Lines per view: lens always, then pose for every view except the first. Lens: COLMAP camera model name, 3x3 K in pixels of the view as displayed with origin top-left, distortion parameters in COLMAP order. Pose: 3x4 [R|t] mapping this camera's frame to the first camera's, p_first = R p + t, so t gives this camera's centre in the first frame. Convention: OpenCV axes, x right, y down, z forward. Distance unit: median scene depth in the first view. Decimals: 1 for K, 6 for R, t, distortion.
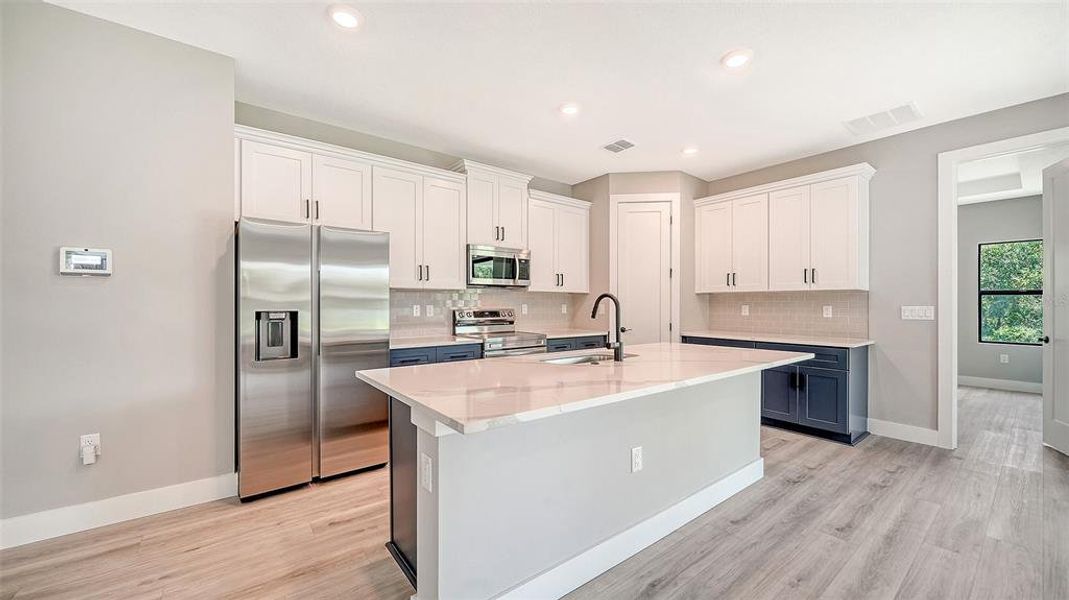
lens RADIAL K [[397.7, 0, 534.2], [0, 397.7, 303.1], [0, 0, 1]] dist [-0.004360, -0.000117]
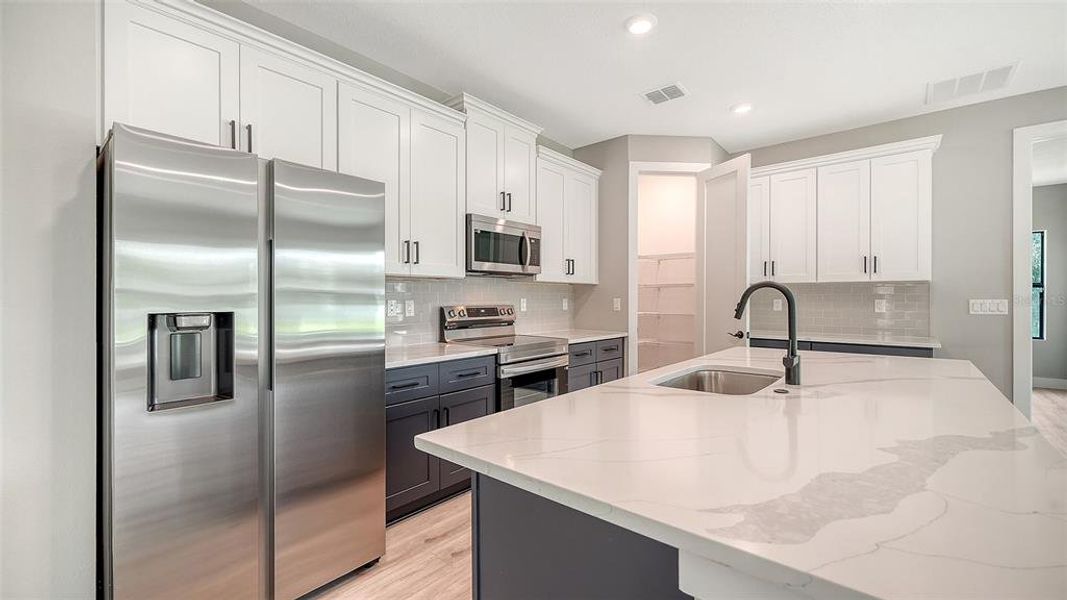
lens RADIAL K [[430.0, 0, 533.5], [0, 430.0, 300.0], [0, 0, 1]] dist [-0.000870, 0.000052]
pose [[0.980494, -0.003193, 0.196522, -0.206806], [0.001999, 0.999978, 0.006272, 0.000747], [-0.196538, -0.005757, 0.980479, 0.229602]]
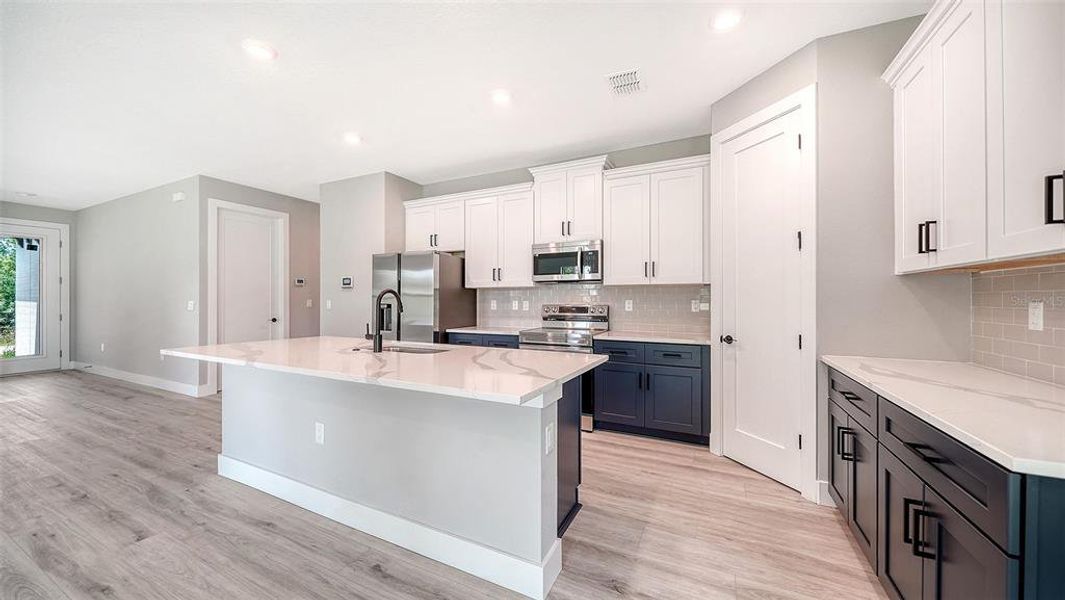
lens RADIAL K [[378.5, 0, 529.6], [0, 378.5, 299.1], [0, 0, 1]] dist [-0.002157, -0.000300]
pose [[0.434478, -0.002723, -0.900678, 0.776895], [0.001603, 0.999996, -0.002250, 0.003114], [0.900681, -0.000466, 0.434481, 0.549394]]
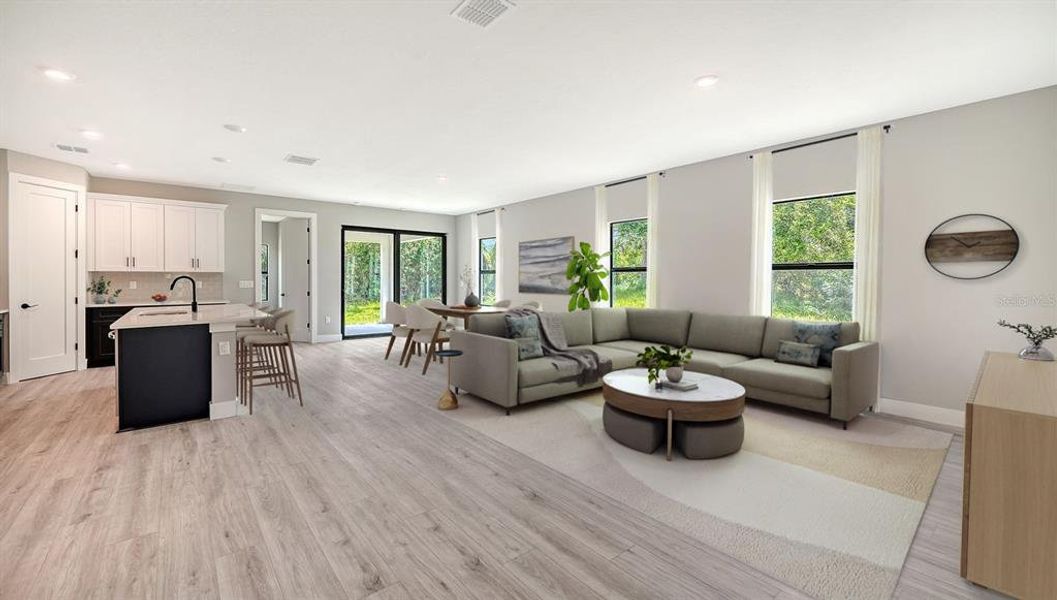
lens RADIAL K [[417.6, 0, 529.5], [0, 417.6, 283.3], [0, 0, 1]] dist [0.000113, -0.006435]
pose [[-0.045796, -0.013864, 0.998855, -1.103263], [-0.001614, 0.999903, 0.013805, -0.011094], [-0.998950, -0.000980, -0.045814, -0.308471]]
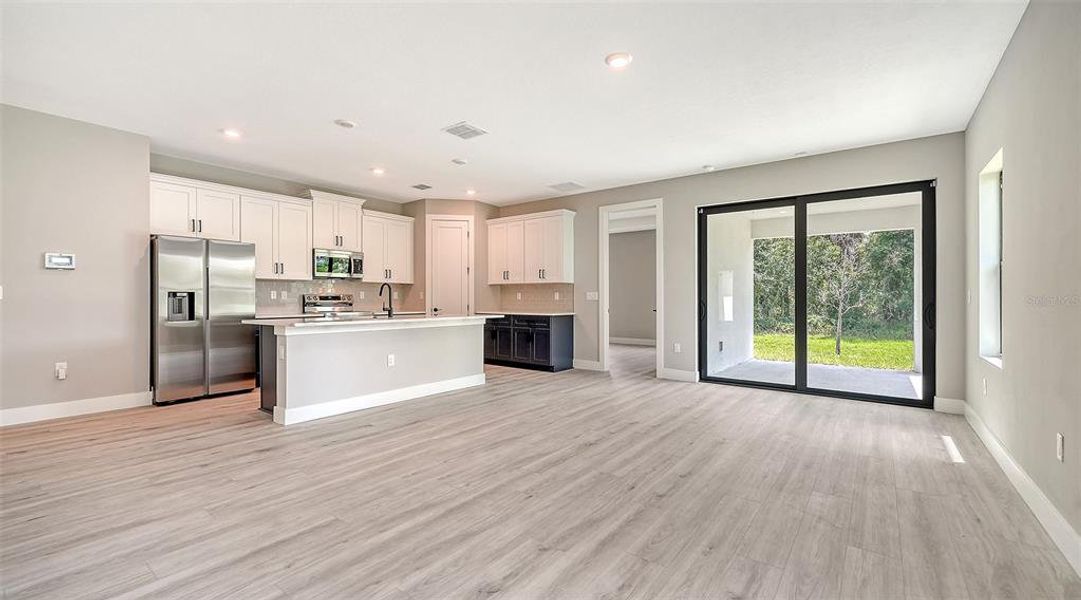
lens RADIAL K [[446.9, 0, 540.5], [0, 446.9, 300.0], [0, 0, 1]] dist [-0.003463, -0.000165]
pose [[0.966277, -0.000579, 0.257504, 0.213431], [-0.001015, 0.999981, 0.006057, 0.027514], [-0.257502, -0.006114, 0.966258, -0.782002]]
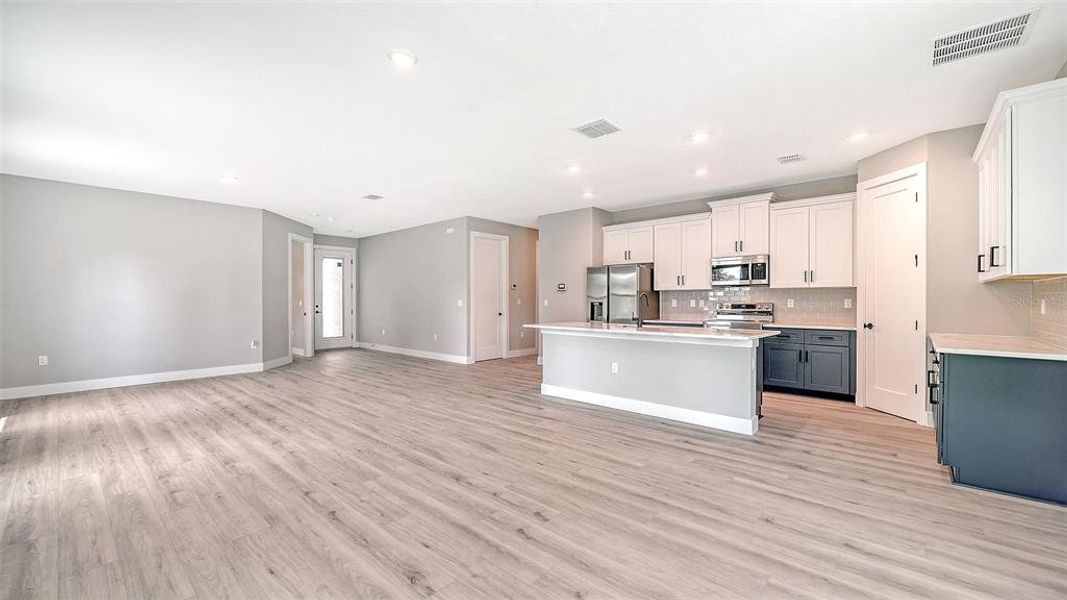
lens RADIAL K [[429.8, 0, 526.6], [0, 429.8, 302.8], [0, 0, 1]] dist [-0.011561, -0.000105]
pose [[0.170068, 0.004099, -0.985424, 1.311787], [0.002122, 0.999988, 0.004525, 0.008295], [0.985430, -0.002860, 0.170058, 0.051777]]
